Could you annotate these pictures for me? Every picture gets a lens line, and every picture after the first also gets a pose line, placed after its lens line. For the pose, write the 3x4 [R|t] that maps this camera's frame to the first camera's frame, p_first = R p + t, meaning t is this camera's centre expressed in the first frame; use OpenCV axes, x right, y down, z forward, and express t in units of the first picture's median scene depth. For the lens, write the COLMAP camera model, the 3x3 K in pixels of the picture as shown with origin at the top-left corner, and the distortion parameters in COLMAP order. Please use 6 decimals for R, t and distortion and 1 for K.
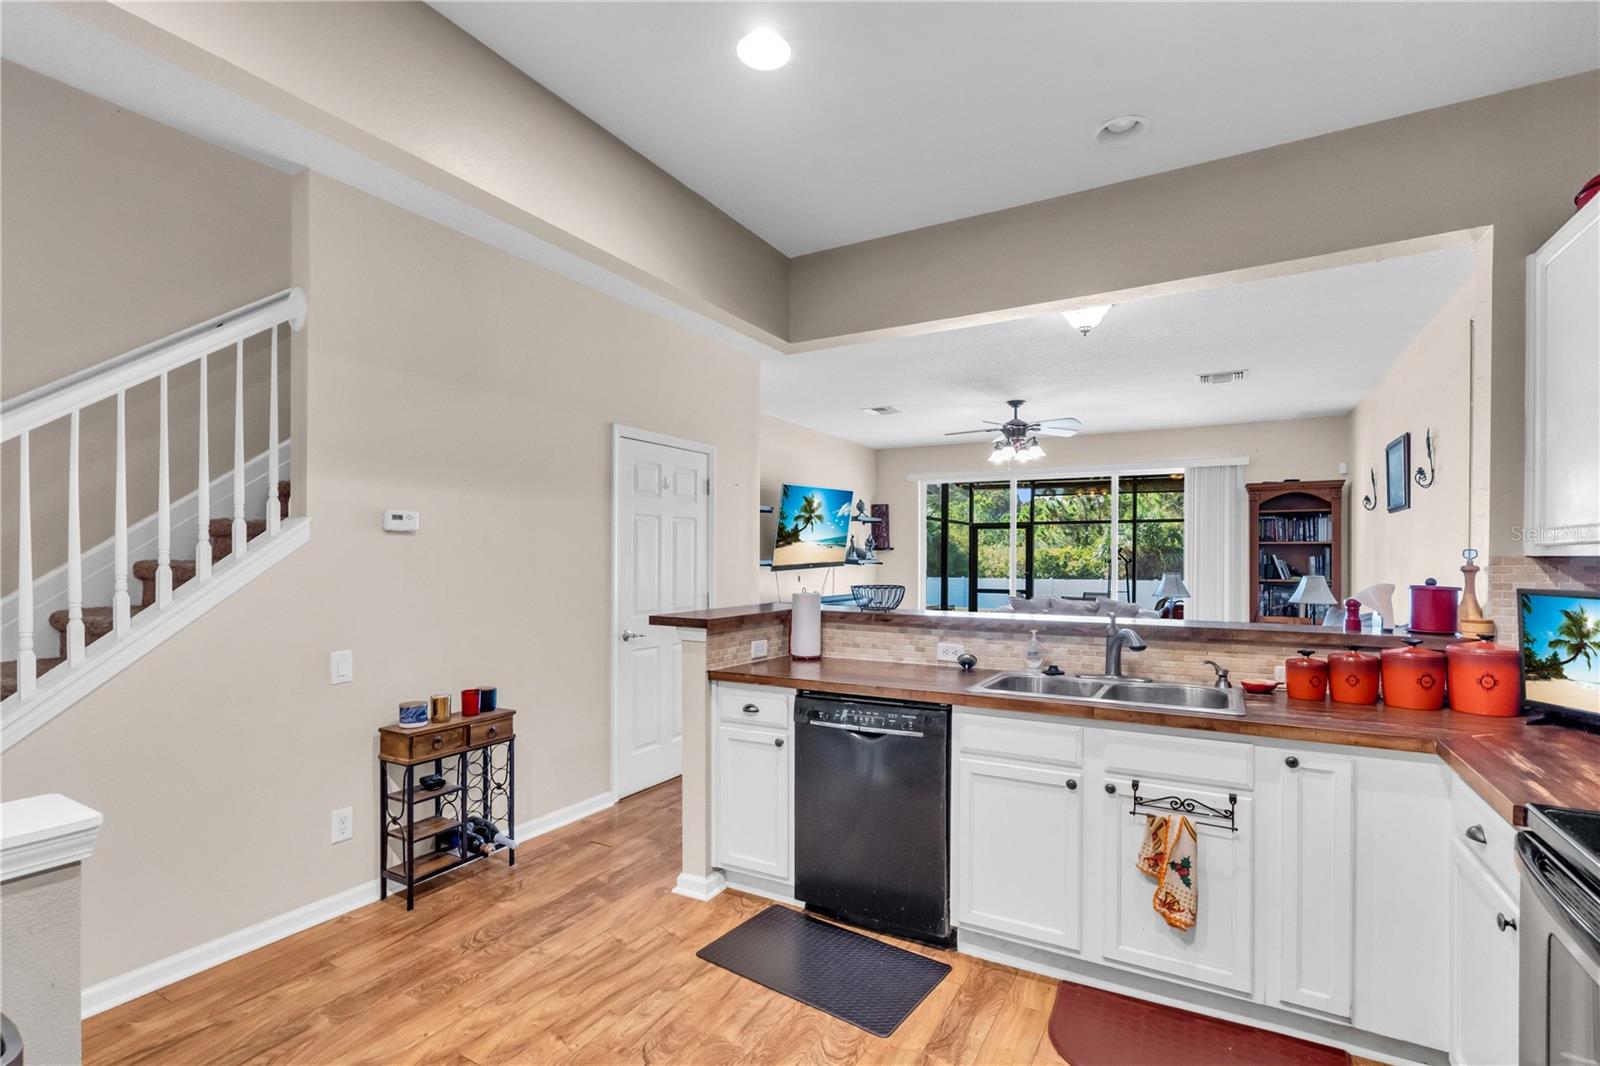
lens RADIAL K [[738.8, 0, 799.0], [0, 738.8, 557.6], [0, 0, 1]] dist [-0.005843, 0.002069]
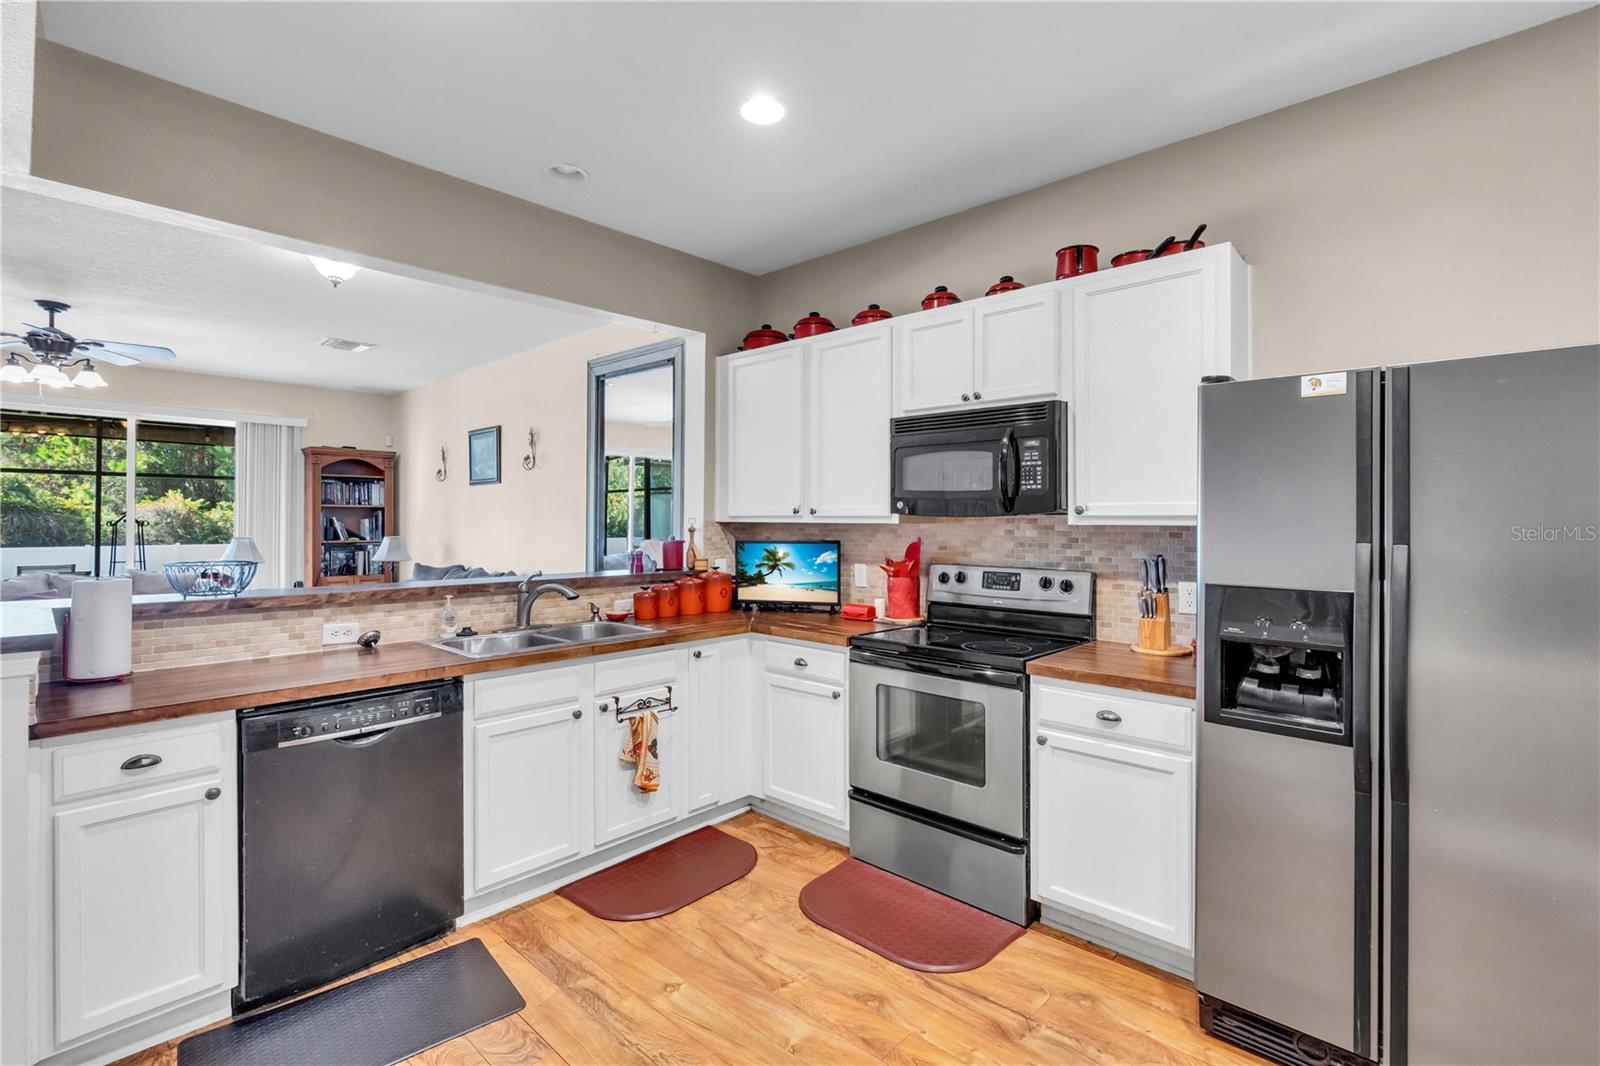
lens RADIAL K [[738.8, 0, 806.5], [0, 738.8, 514.4], [0, 0, 1]] dist [-0.005843, 0.002069]
pose [[0.228397, 0.004267, 0.973559, -0.459359], [-0.000340, 0.999991, -0.004303, -0.007095], [-0.973568, 0.000652, 0.228396, 0.238656]]
